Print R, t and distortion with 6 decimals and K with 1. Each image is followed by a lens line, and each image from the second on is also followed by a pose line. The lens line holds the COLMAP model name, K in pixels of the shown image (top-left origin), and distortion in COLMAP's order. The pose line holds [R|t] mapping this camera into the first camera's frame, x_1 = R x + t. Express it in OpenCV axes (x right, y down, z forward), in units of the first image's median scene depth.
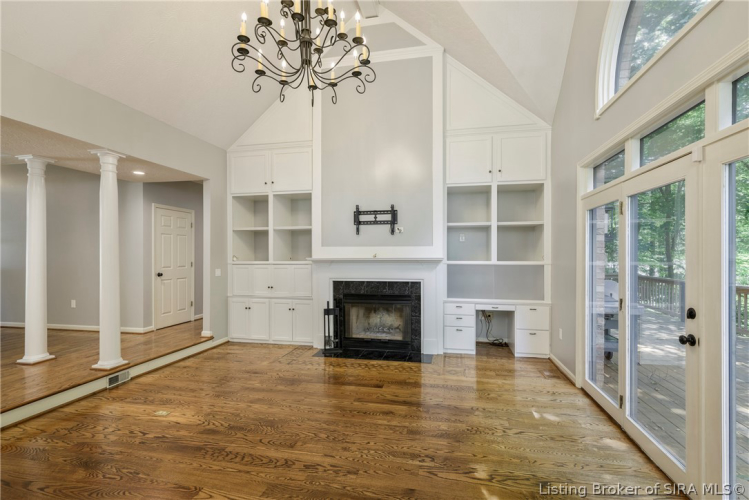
lens RADIAL K [[343.8, 0, 374.5], [0, 343.8, 250.0], [0, 0, 1]] dist [0.000467, -0.000309]
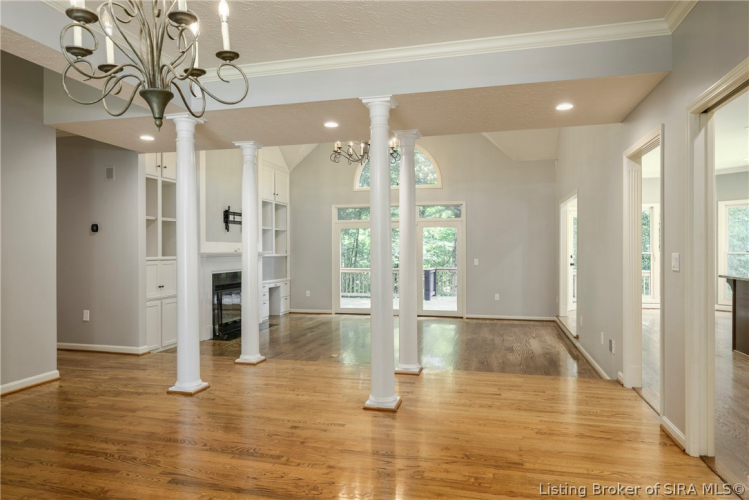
lens RADIAL K [[477.6, 0, 374.5], [0, 477.6, 250.0], [0, 0, 1]] dist [-0.000966, -0.000299]
pose [[0.045486, 0.003553, 0.998959, -1.649863], [-0.011918, 0.999924, -0.003014, 0.015045], [-0.998894, -0.011769, 0.045525, 0.453215]]
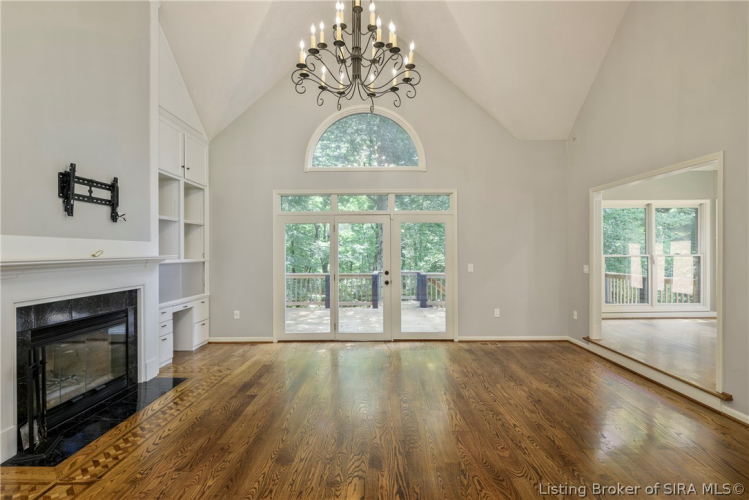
lens RADIAL K [[363.7, 0, 374.5], [0, 363.7, 250.0], [0, 0, 1]] dist [0.000275, -0.000347]
pose [[-0.198893, 0.007231, 0.979995, -0.742129], [-0.009356, 0.999913, -0.009277, 0.010496], [-0.979977, -0.011014, -0.198808, 0.649852]]
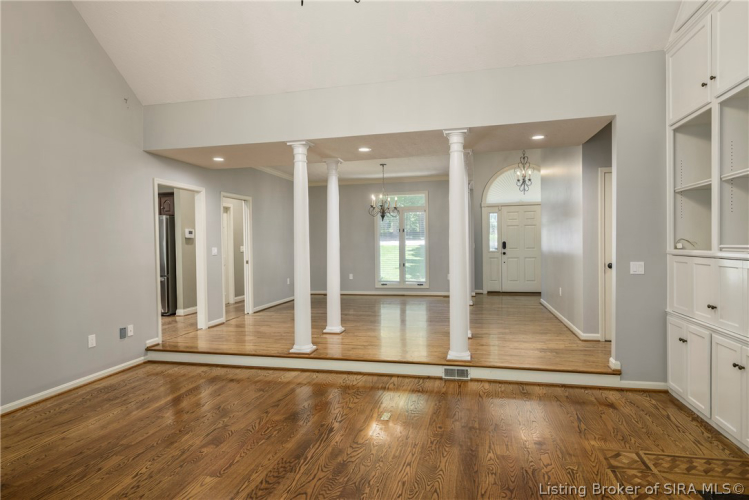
lens RADIAL K [[411.3, 0, 374.5], [0, 411.3, 250.0], [0, 0, 1]] dist [-0.003592, -0.000342]
pose [[-0.019683, 0.023586, -0.999528, 0.284194], [0.031926, 0.999227, 0.022950, 0.004350], [0.999296, -0.031460, -0.020421, 0.620414]]
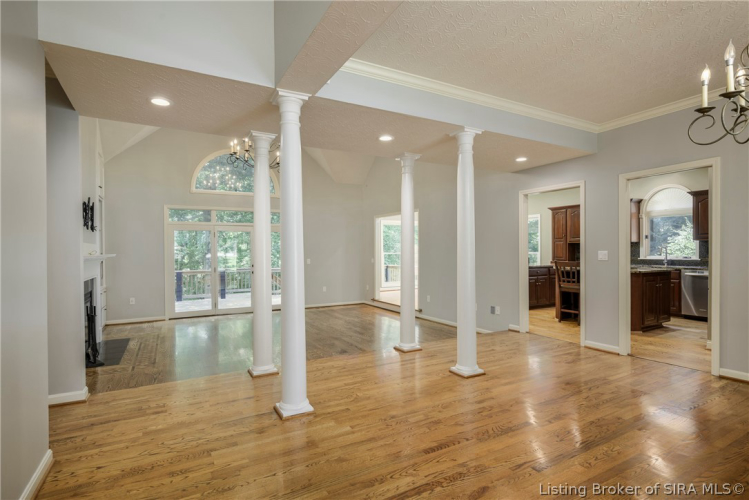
lens RADIAL K [[383.3, 0, 386.7], [0, 383.3, 250.2], [0, 0, 1]] dist [0.000377, 0.000045]
pose [[-0.674140, 0.008114, 0.738559, -1.351392], [-0.003762, 0.999889, -0.014419, 0.022303], [-0.738594, -0.012499, -0.674034, 1.127253]]
